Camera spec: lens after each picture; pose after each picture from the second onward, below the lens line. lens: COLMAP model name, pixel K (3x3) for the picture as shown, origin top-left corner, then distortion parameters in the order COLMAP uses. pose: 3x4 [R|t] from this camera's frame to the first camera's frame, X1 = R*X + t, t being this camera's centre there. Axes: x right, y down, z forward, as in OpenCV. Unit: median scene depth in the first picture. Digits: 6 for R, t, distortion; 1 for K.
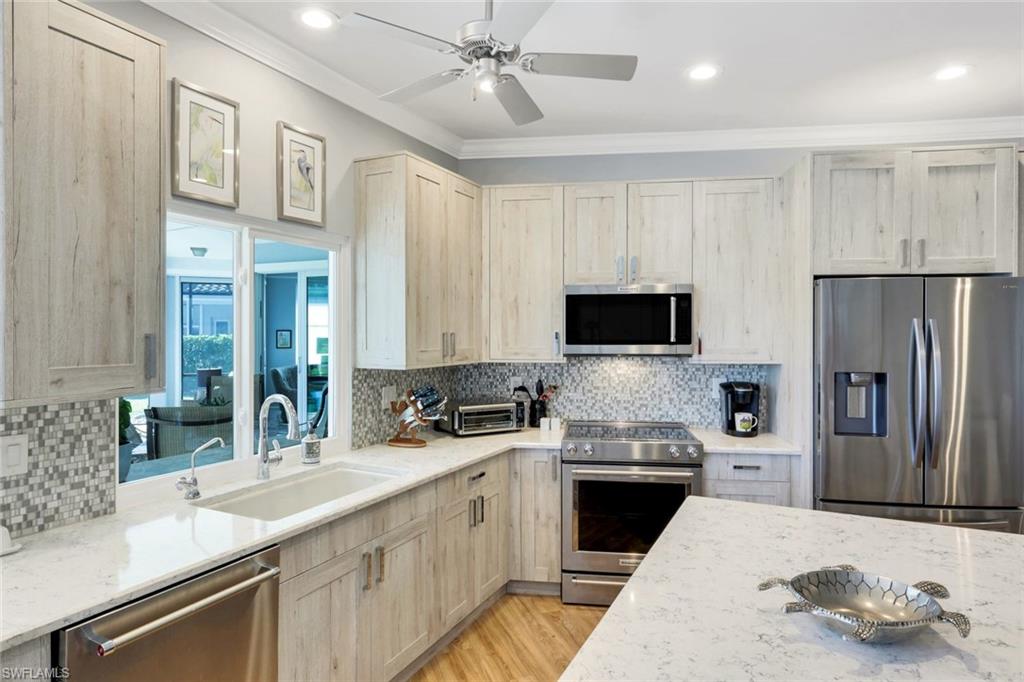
lens RADIAL K [[589.9, 0, 512.8], [0, 589.9, 335.4], [0, 0, 1]] dist [0.000104, 0.000423]
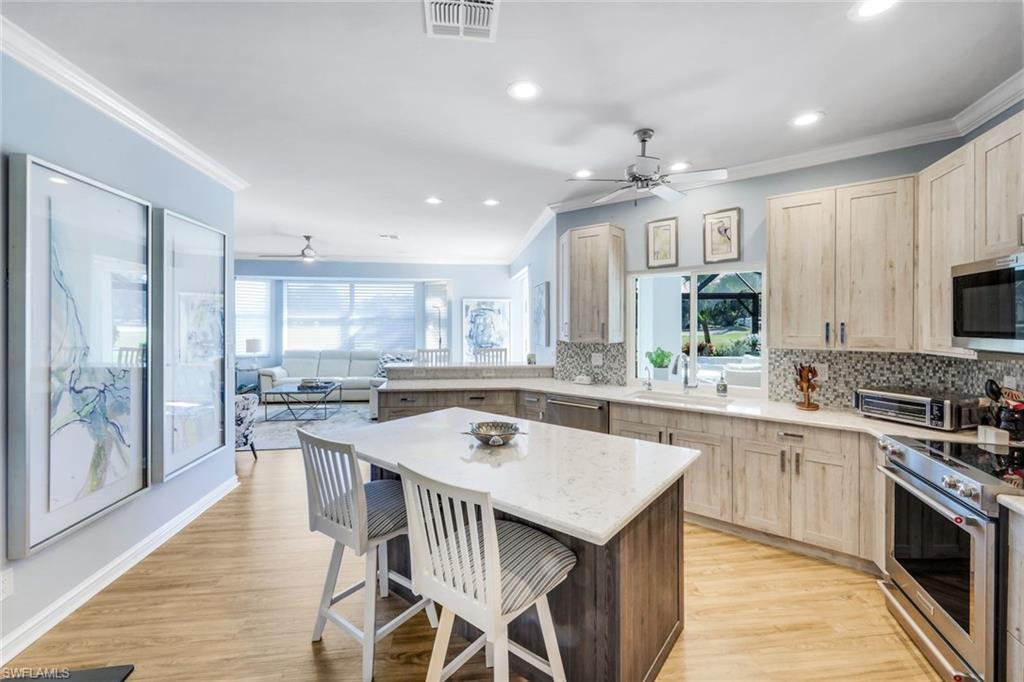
lens RADIAL K [[409.6, 0, 509.5], [0, 409.6, 327.1], [0, 0, 1]] dist [0.001167, 0.000191]
pose [[-0.207165, 0.008028, -0.978273, 0.864835], [-0.005744, 0.999939, 0.009422, 0.000342], [0.978289, 0.007572, -0.207106, 0.544157]]
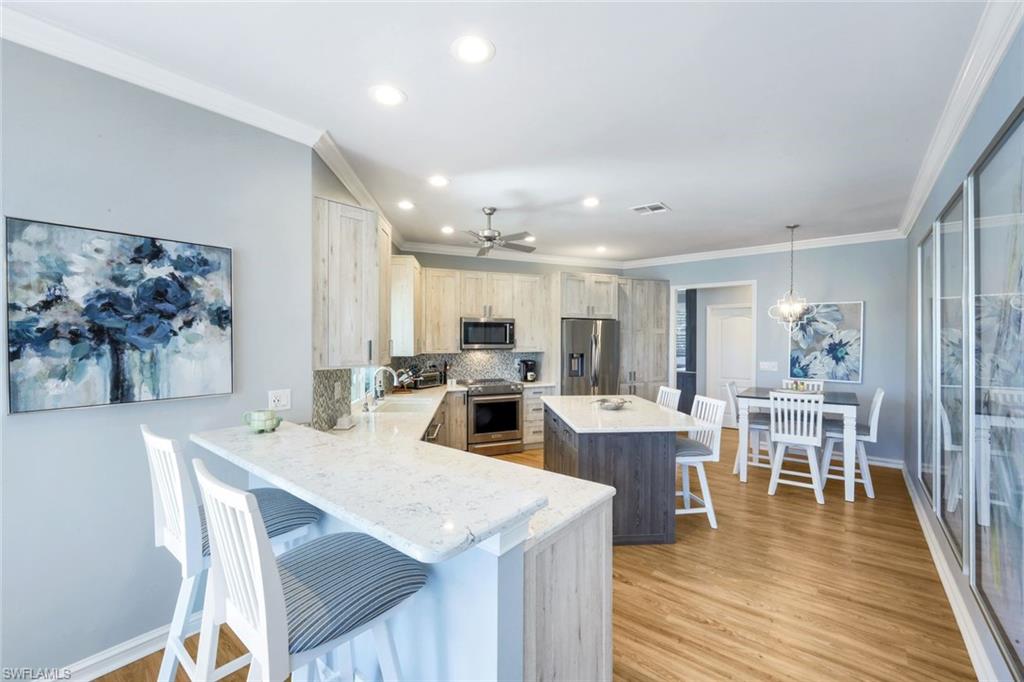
lens RADIAL K [[422.6, 0, 512.0], [0, 422.6, 341.0], [0, 0, 1]] dist [-0.001298, -0.000320]
pose [[0.855362, -0.001802, 0.518028, -0.627836], [0.000591, 0.999997, 0.002503, -0.001691], [-0.518030, -0.001835, 0.855360, -0.486822]]
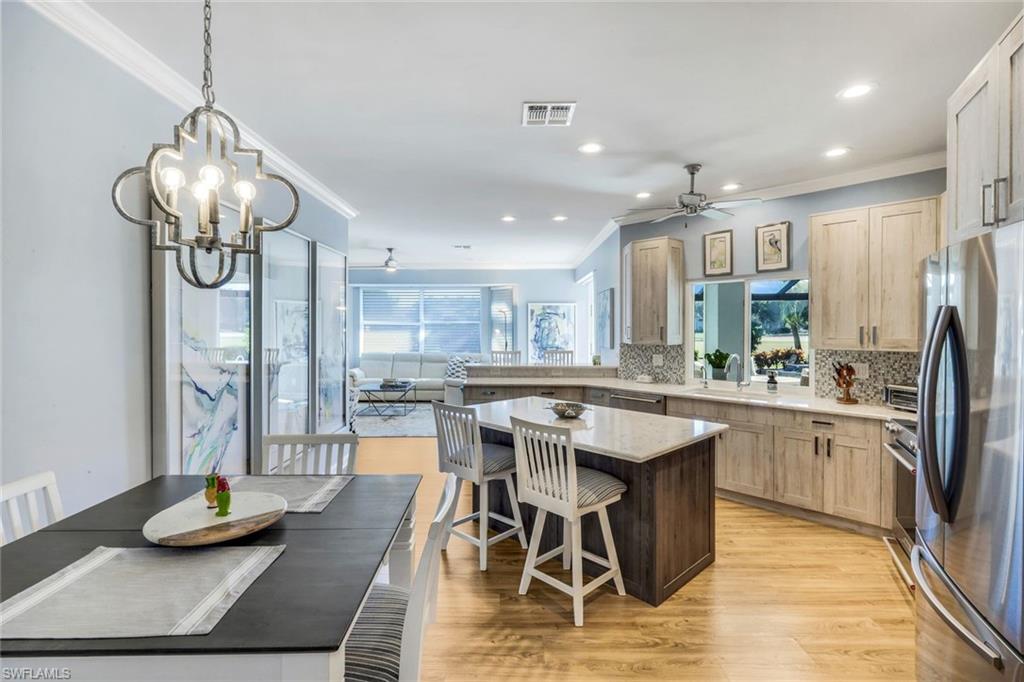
lens RADIAL K [[451.8, 0, 514.6], [0, 451.8, 334.3], [0, 0, 1]] dist [0.000182, 0.000013]
pose [[-0.328812, 0.014164, -0.944289, 1.171975], [-0.004212, 0.999856, 0.016464, 0.000475], [0.944386, 0.009391, -0.328704, 0.592958]]
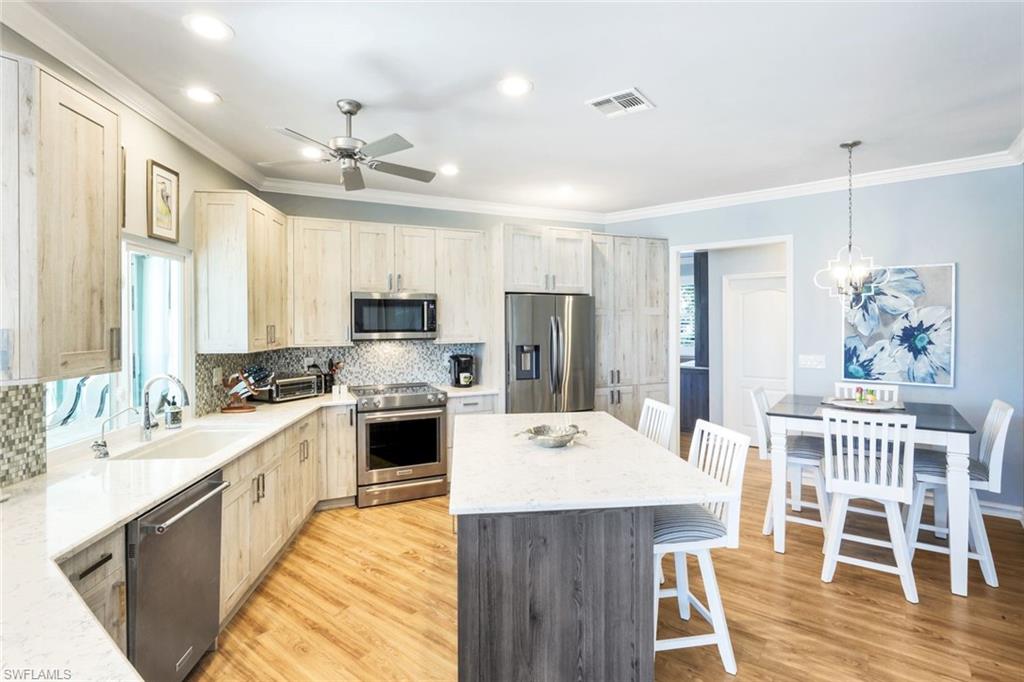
lens RADIAL K [[491.5, 0, 512.5], [0, 491.5, 322.9], [0, 0, 1]] dist [-0.000531, 0.000187]
pose [[0.845078, -0.004245, 0.534626, -0.250224], [0.007885, 0.999959, -0.004524, -0.000995], [-0.534585, 0.008039, 0.845077, -0.252302]]
